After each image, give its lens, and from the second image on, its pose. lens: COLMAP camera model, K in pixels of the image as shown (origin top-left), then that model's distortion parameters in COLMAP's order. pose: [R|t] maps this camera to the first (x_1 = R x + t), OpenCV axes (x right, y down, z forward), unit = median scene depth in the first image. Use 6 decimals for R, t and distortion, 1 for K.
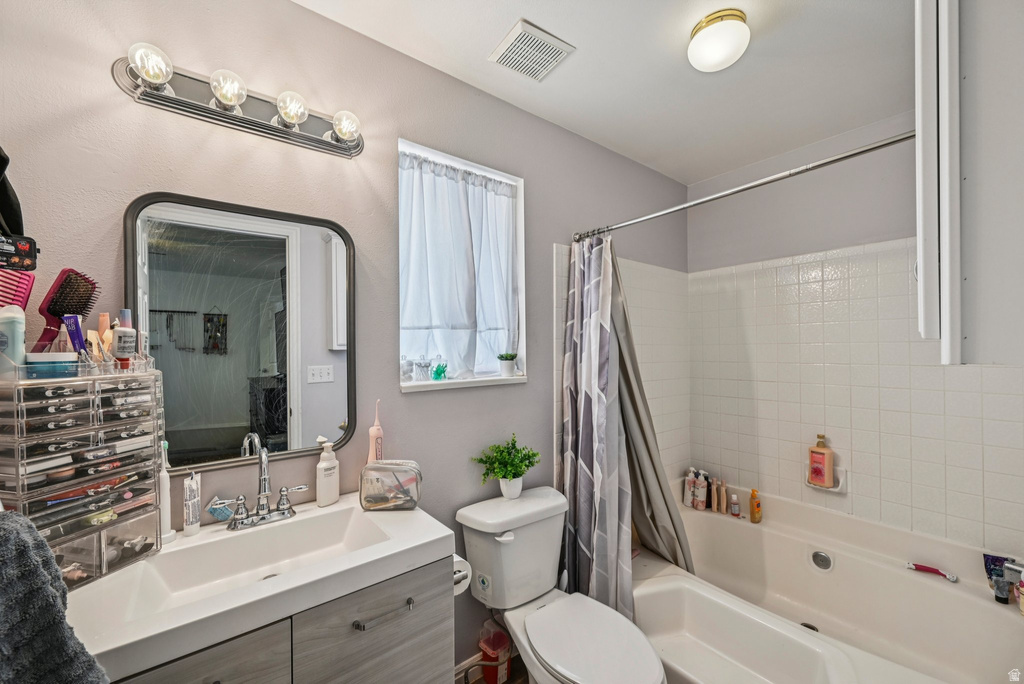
lens RADIAL K [[405.8, 0, 512.7], [0, 405.8, 348.6], [0, 0, 1]] dist [-0.001718, -0.000090]
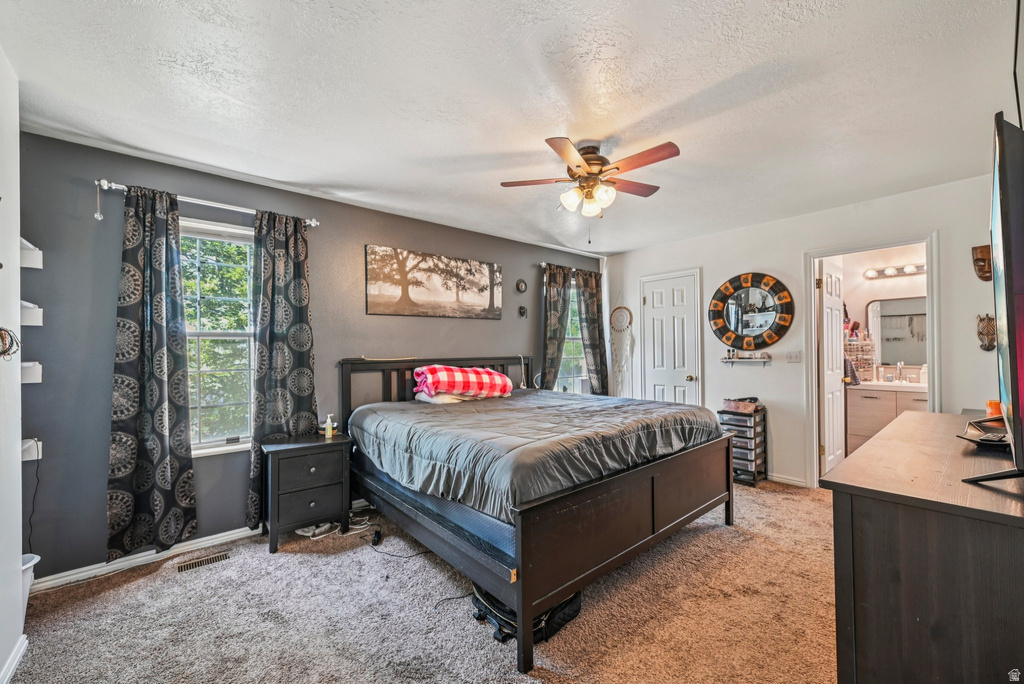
lens RADIAL K [[405.8, 0, 515.6], [0, 405.8, 348.3], [0, 0, 1]] dist [-0.001718, -0.000090]
pose [[0.050036, 0.006357, -0.998727, 2.012579], [0.006823, 0.999954, 0.006707, 0.042744], [0.998724, -0.007150, 0.049991, -1.873244]]
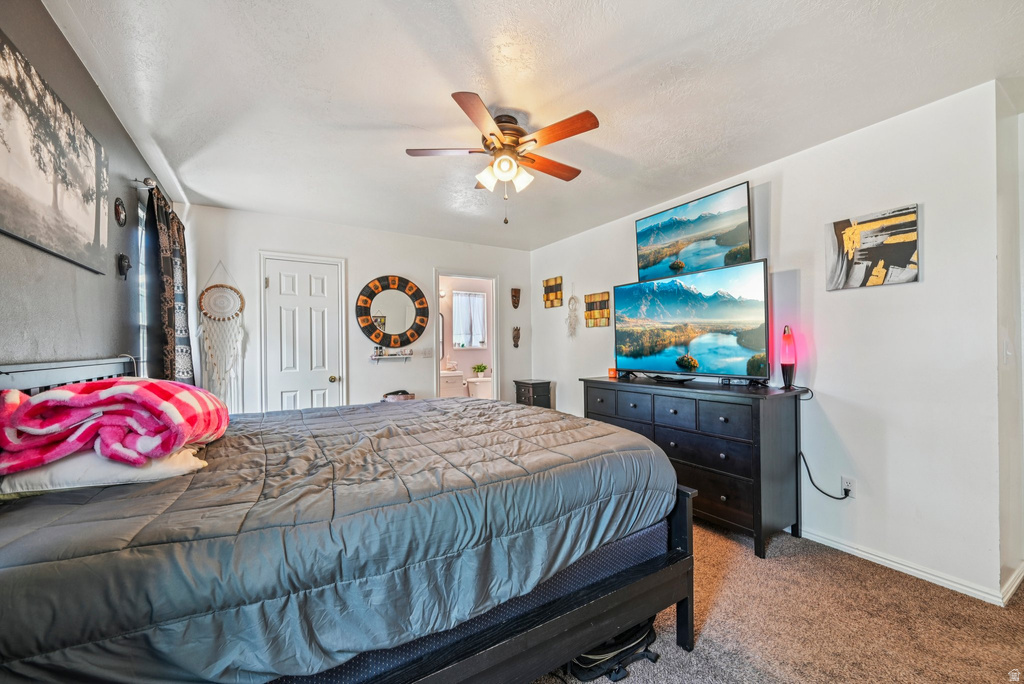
lens RADIAL K [[405.8, 0, 515.3], [0, 405.8, 347.5], [0, 0, 1]] dist [-0.001718, -0.000090]
pose [[0.994441, -0.001127, -0.105291, 0.737336], [0.000860, 0.999996, -0.002582, 0.086167], [0.105293, 0.002477, 0.994438, -2.844132]]
